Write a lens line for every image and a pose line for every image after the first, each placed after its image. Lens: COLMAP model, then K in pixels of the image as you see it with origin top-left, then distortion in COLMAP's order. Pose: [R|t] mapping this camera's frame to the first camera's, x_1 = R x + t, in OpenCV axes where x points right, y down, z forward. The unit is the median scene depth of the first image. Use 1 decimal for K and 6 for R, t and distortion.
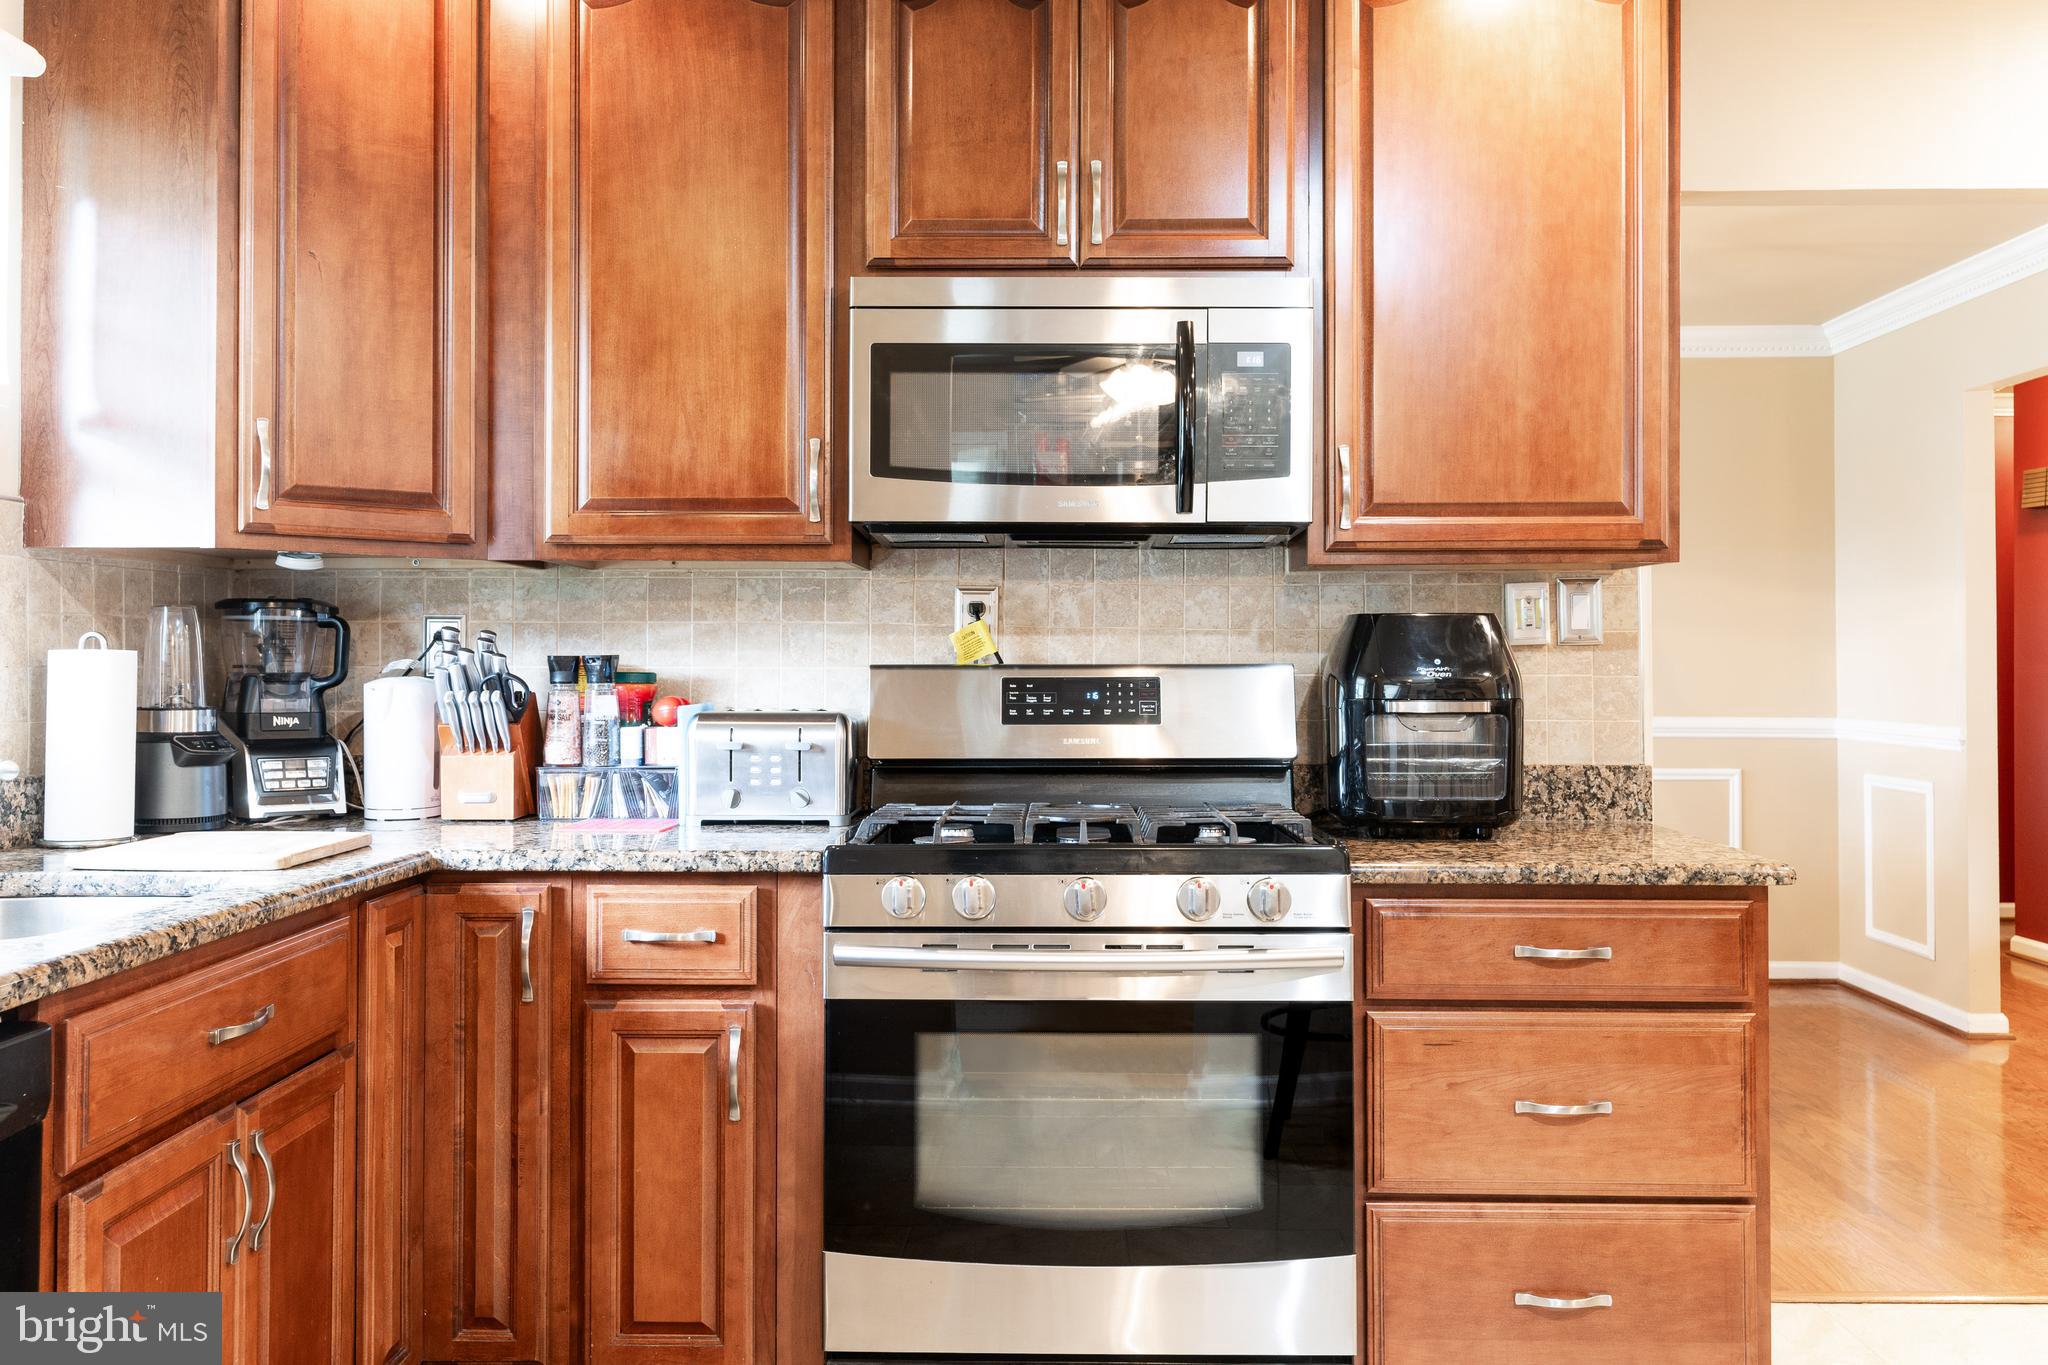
lens RADIAL K [[1625.9, 0, 1014.8], [0, 1625.9, 634.0], [0, 0, 1]] dist [0.003061, 0.002826]
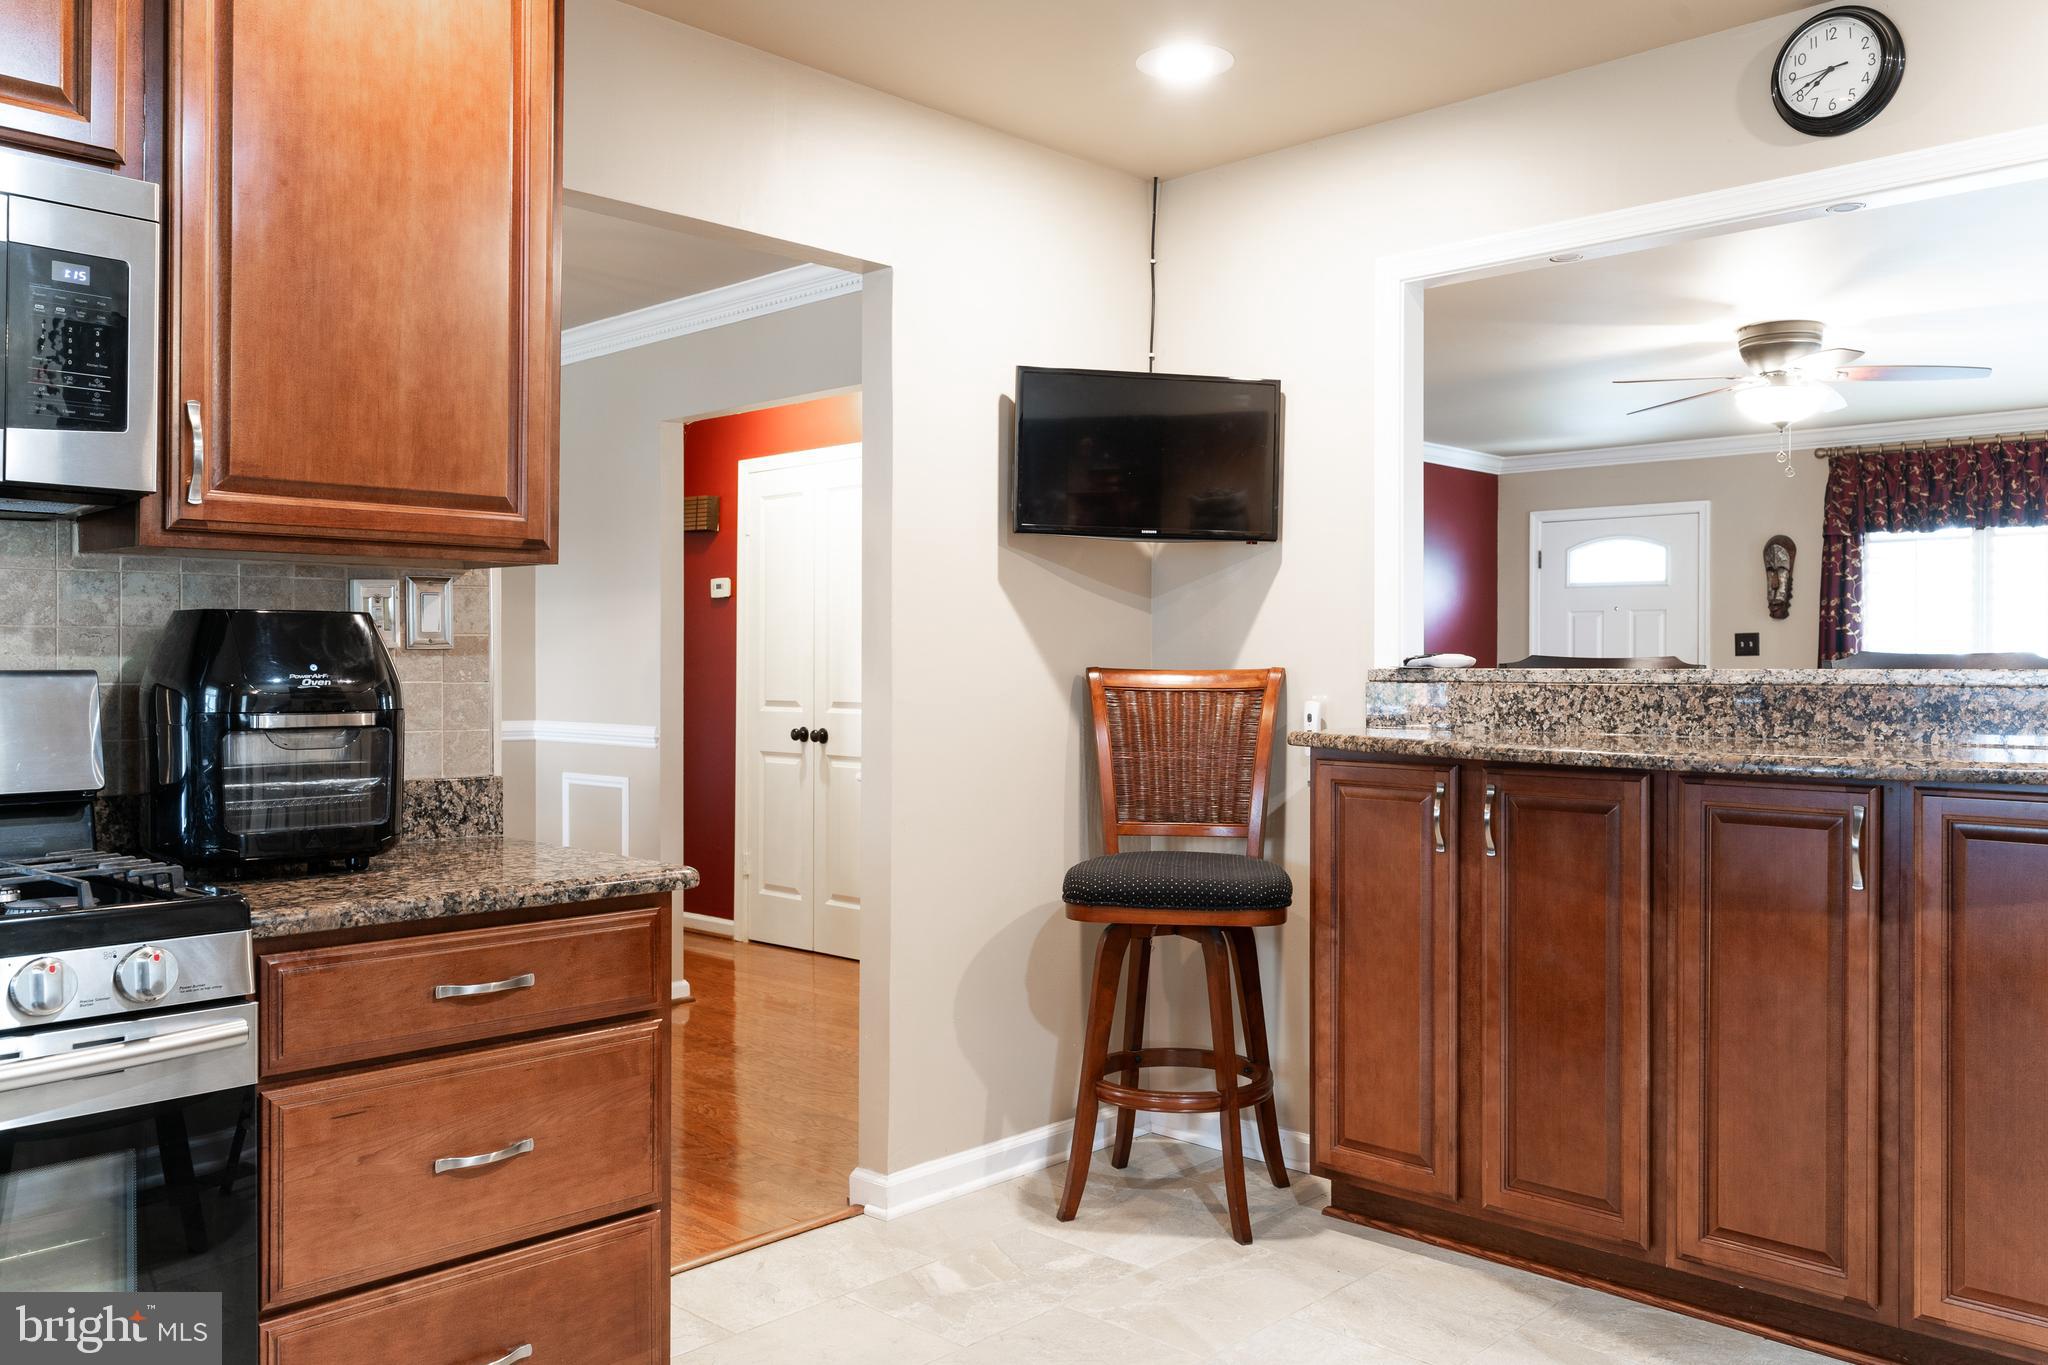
lens RADIAL K [[1625.9, 0, 1033.9], [0, 1625.9, 664.1], [0, 0, 1]] dist [0.003061, 0.002826]
pose [[0.672545, 0.001462, 0.740055, -0.116451], [-0.013509, 0.999856, 0.010301, 0.001224], [-0.739933, -0.016925, 0.672468, 0.142230]]
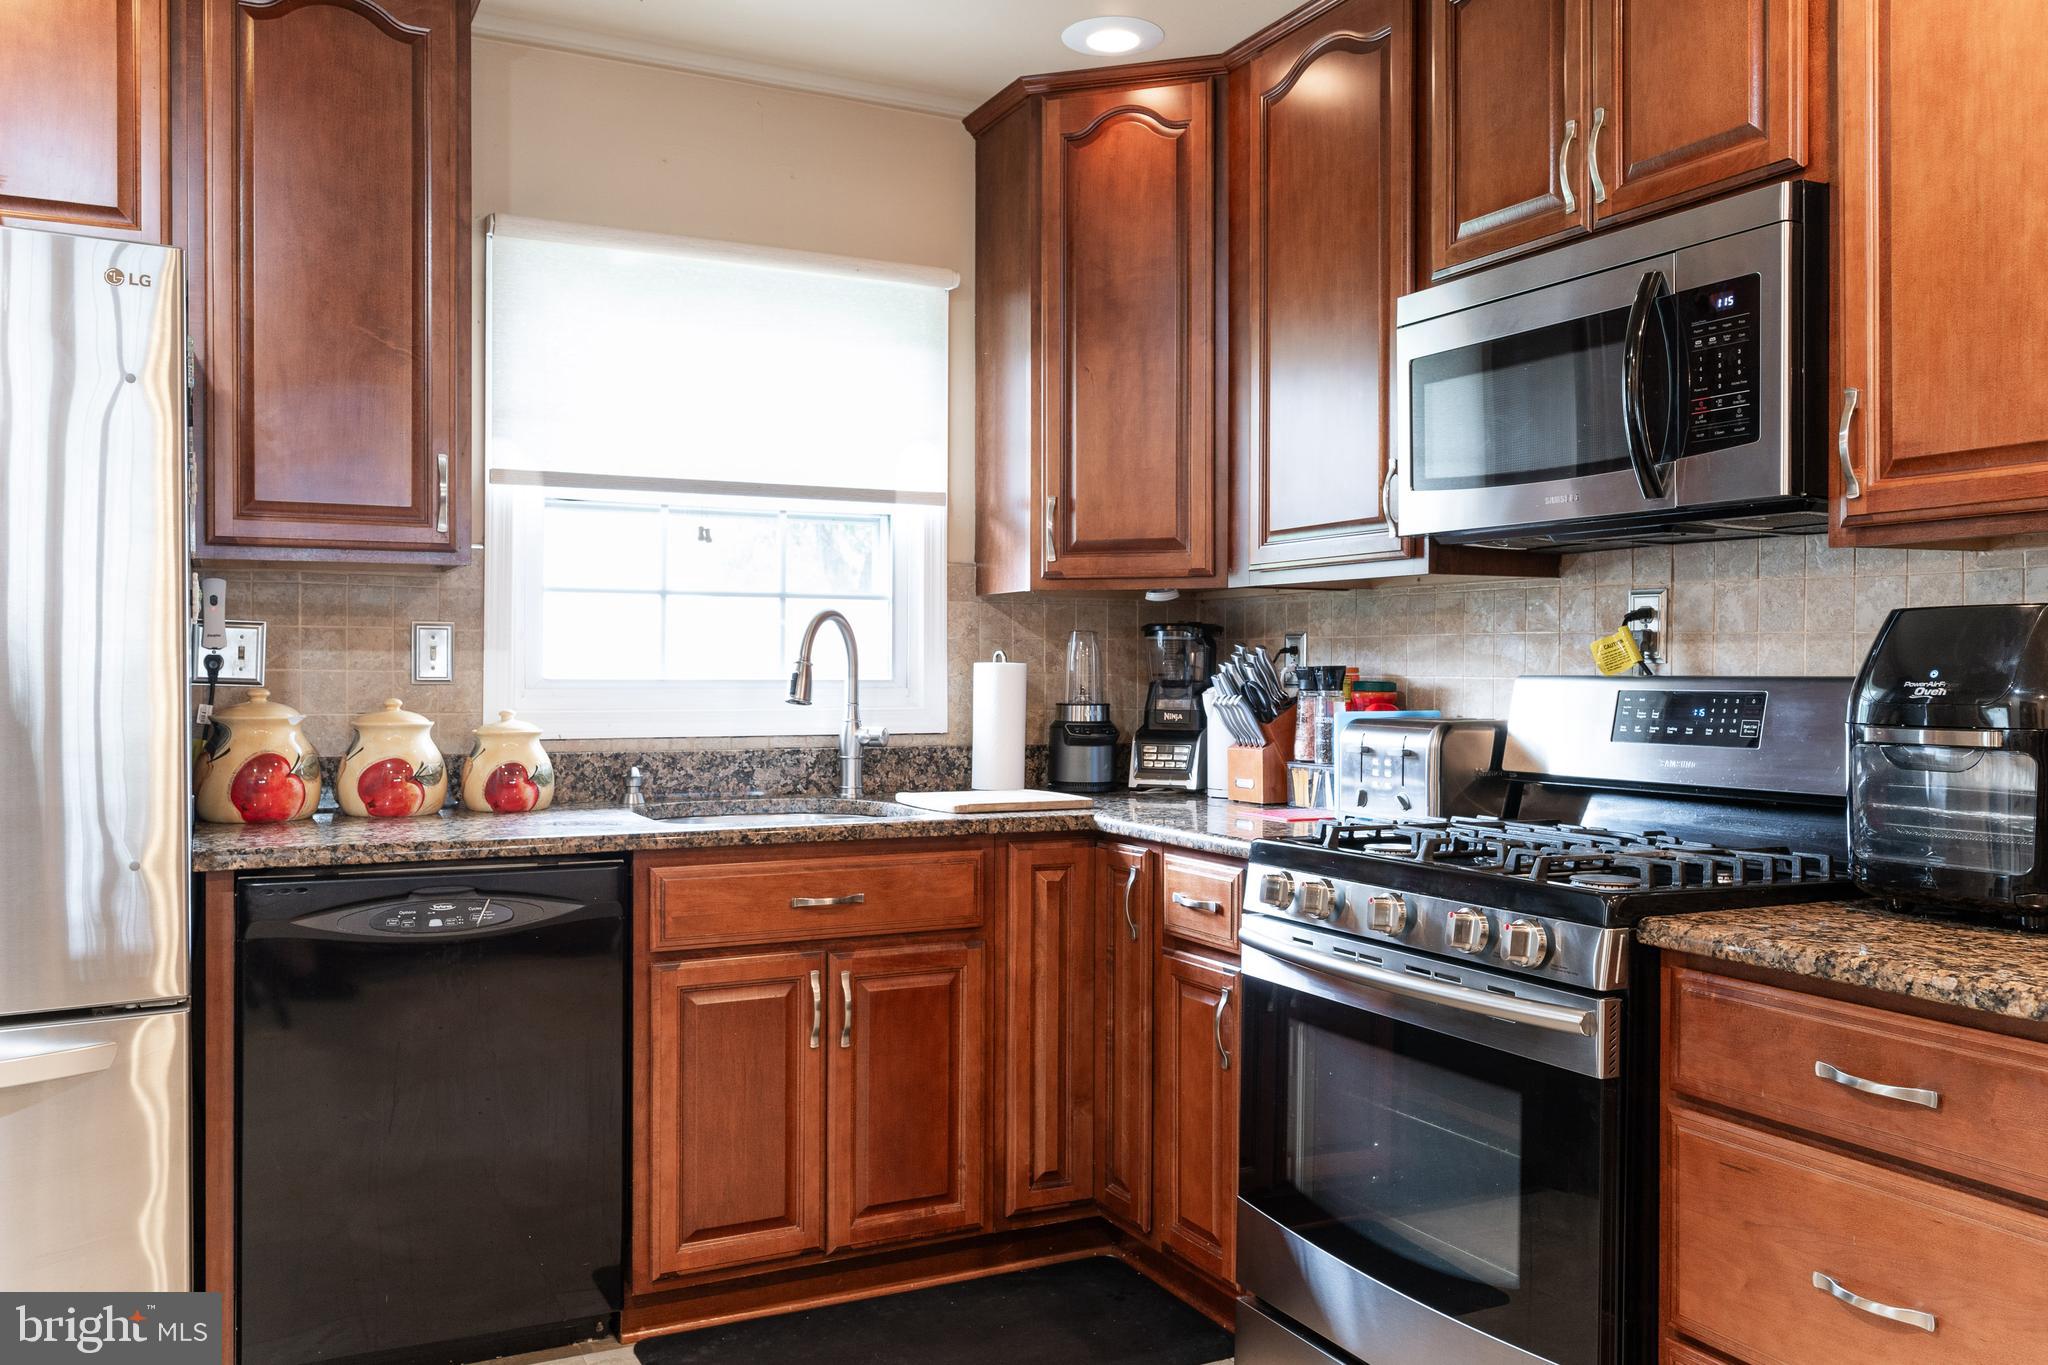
lens RADIAL K [[1625.9, 0, 1011.3], [0, 1625.9, 683.9], [0, 0, 1]] dist [0.003061, 0.002826]
pose [[0.462105, 0.008809, -0.886781, 0.697283], [0.013041, 0.999775, 0.016727, 0.003933], [0.886729, -0.019294, 0.461887, 0.301041]]
